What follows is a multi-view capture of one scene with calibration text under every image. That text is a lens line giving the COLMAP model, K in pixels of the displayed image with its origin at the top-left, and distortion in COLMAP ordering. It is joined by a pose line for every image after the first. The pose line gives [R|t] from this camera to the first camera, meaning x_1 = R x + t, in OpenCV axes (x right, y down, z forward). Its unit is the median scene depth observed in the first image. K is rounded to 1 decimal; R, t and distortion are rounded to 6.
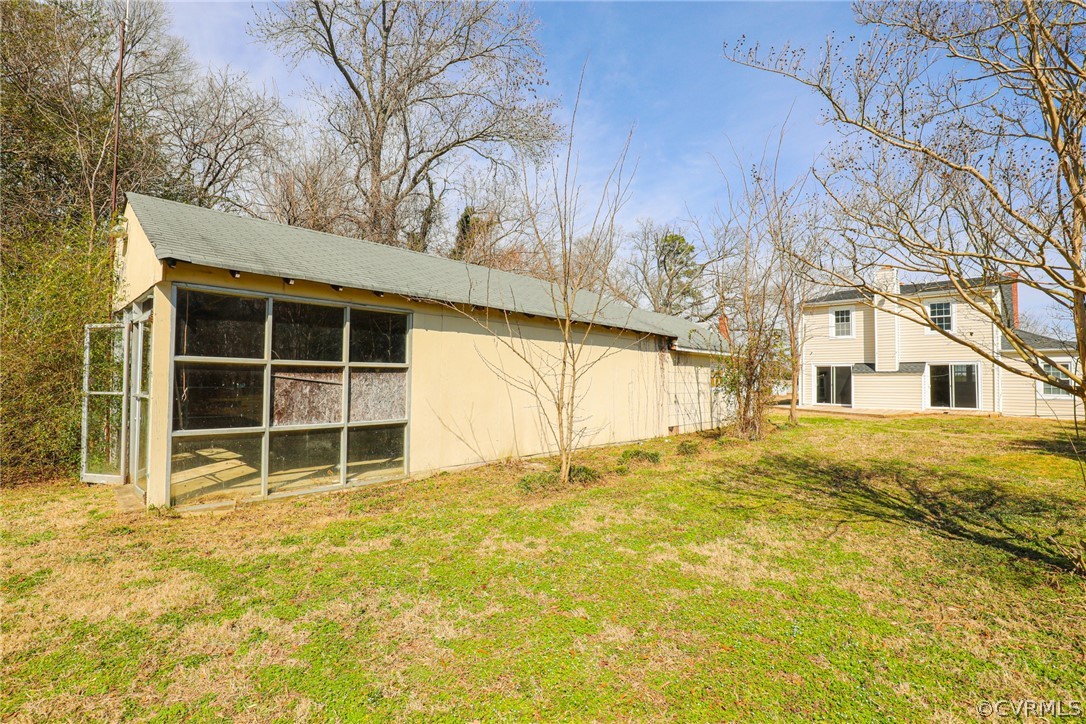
lens RADIAL K [[498.8, 0, 541.3], [0, 498.8, 366.3], [0, 0, 1]] dist [-0.029306, 0.000860]
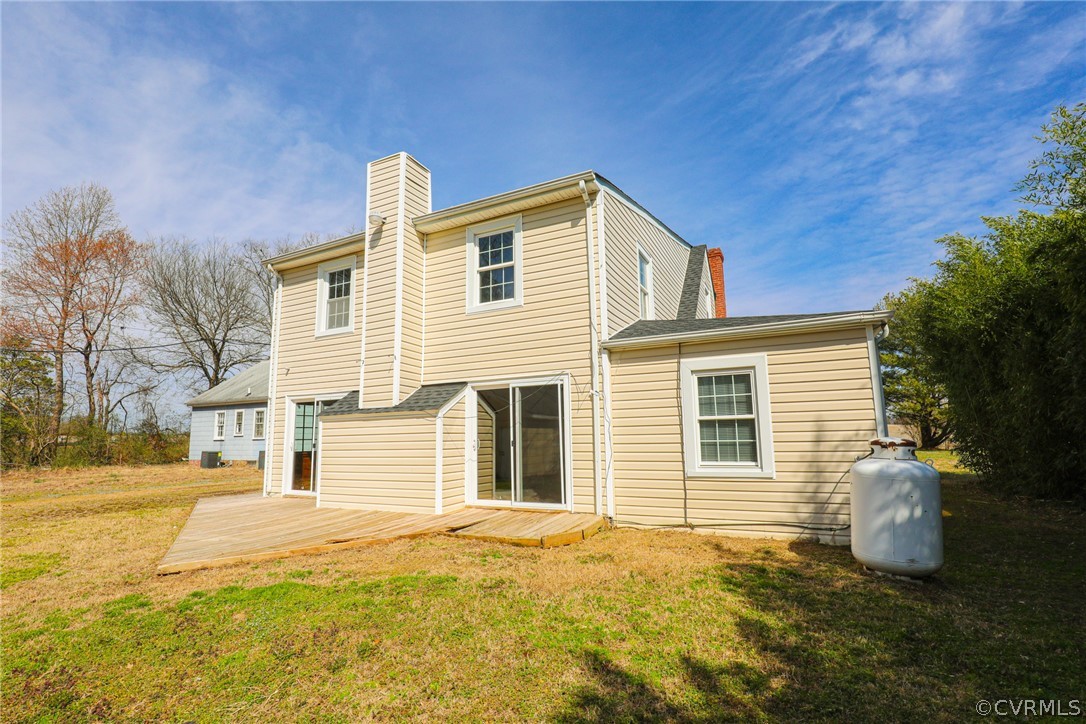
lens RADIAL K [[493.8, 0, 547.3], [0, 493.8, 367.1], [0, 0, 1]] dist [-0.034439, 0.007362]
pose [[0.952646, 0.014085, 0.303756, 0.717110], [0.019181, 0.994154, -0.106254, 0.021855], [-0.303477, 0.107049, 0.946806, 0.602245]]
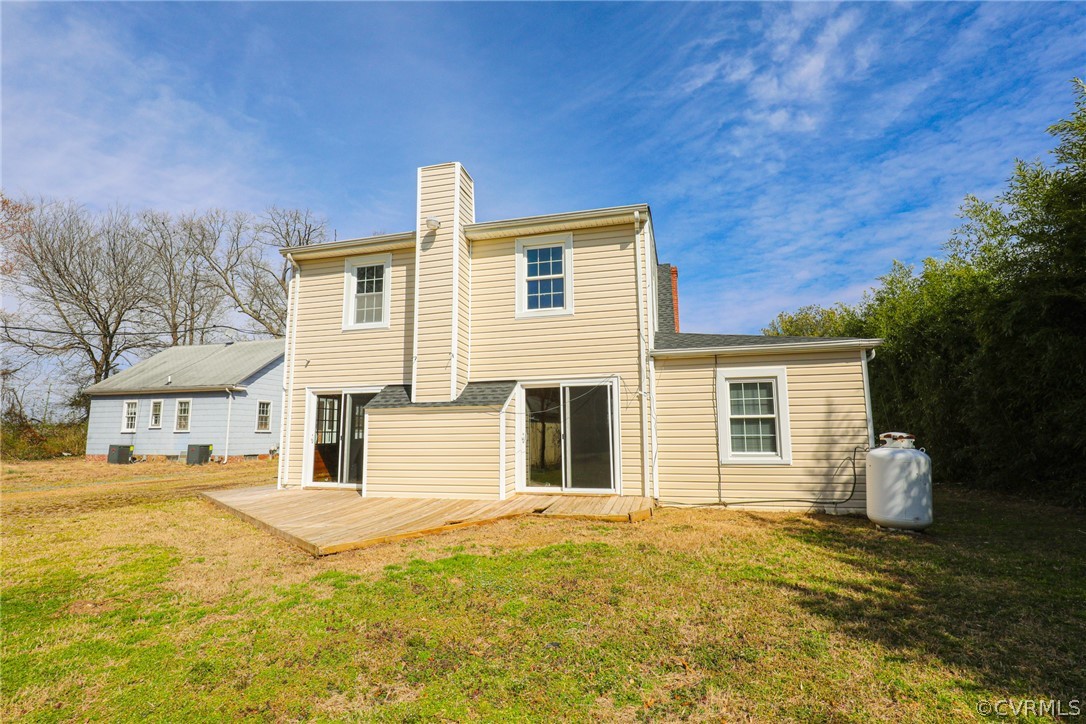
lens RADIAL K [[493.7, 0, 543.4], [0, 493.7, 366.8], [0, 0, 1]] dist [-0.029584, 0.000506]
pose [[0.871000, 0.047352, 0.488996, 0.586672], [0.002325, 0.994936, -0.100486, 0.022241], [-0.491278, 0.088660, 0.866479, 0.607683]]
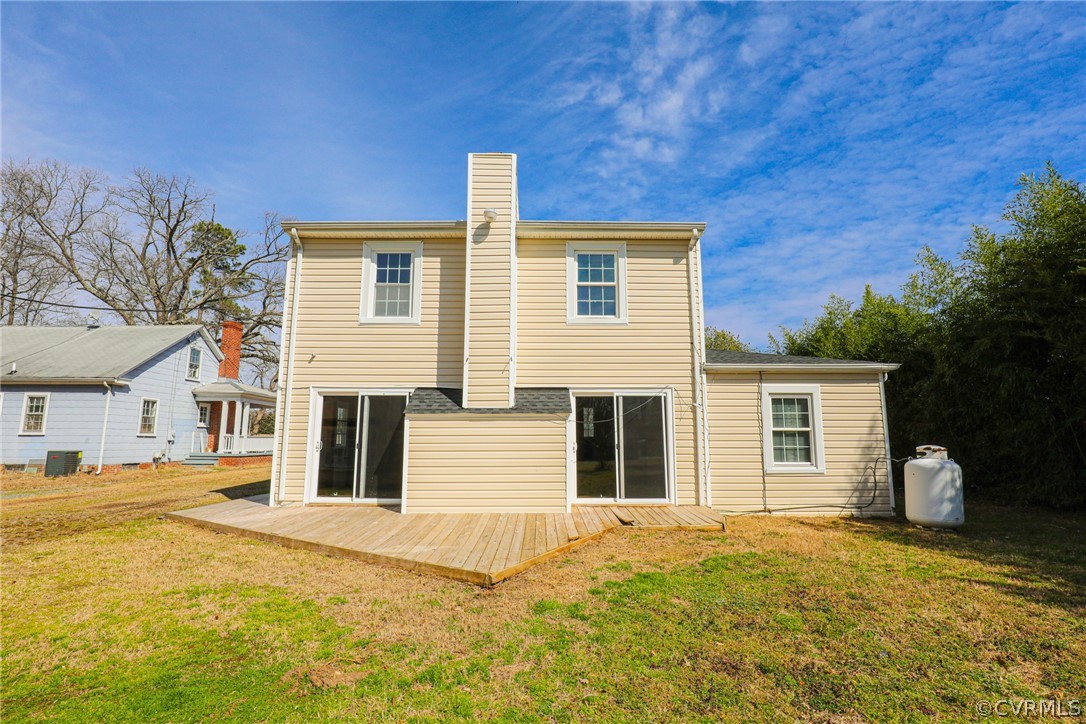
lens RADIAL K [[498.8, 0, 541.3], [0, 498.8, 366.3], [0, 0, 1]] dist [-0.029306, 0.000860]
pose [[0.717269, 0.093797, 0.690454, 0.471928], [-0.016198, 0.992875, -0.118052, 0.022561], [-0.696608, 0.073491, 0.713678, 0.706816]]
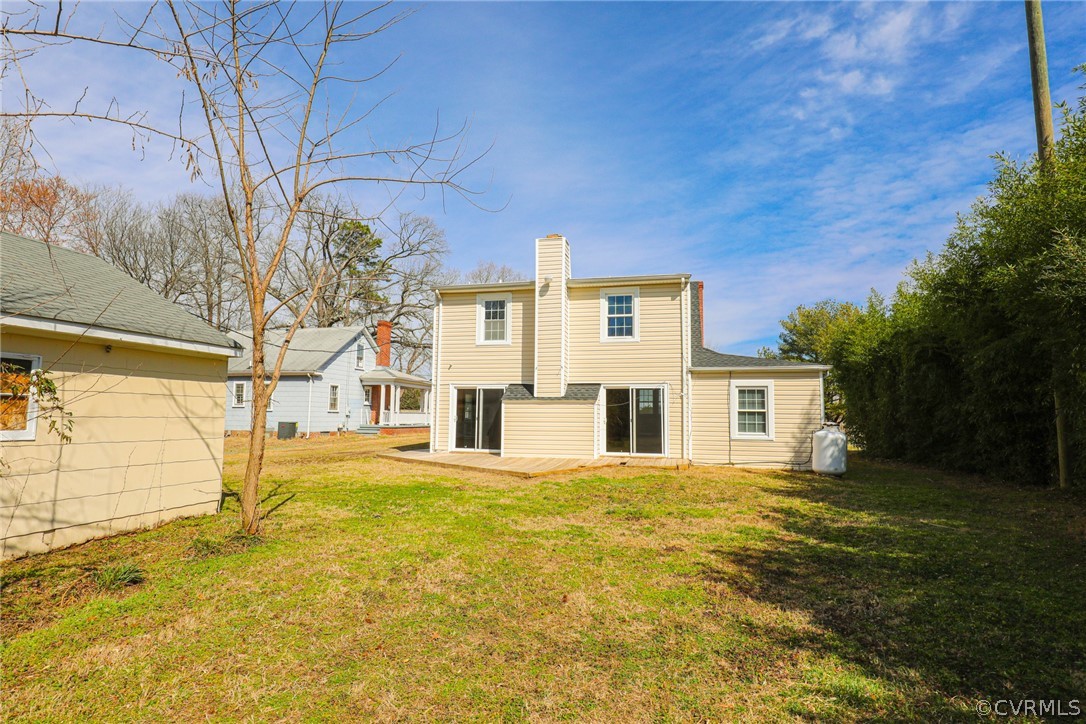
lens RADIAL K [[562.2, 0, 546.9], [0, 562.2, 362.0], [0, 0, 1]] dist [-0.019485, -0.000122]
pose [[0.865168, 0.047928, 0.499187, 0.342087], [-0.018074, 0.997756, -0.064471, 0.011970], [-0.501156, 0.046756, 0.864093, 0.381574]]
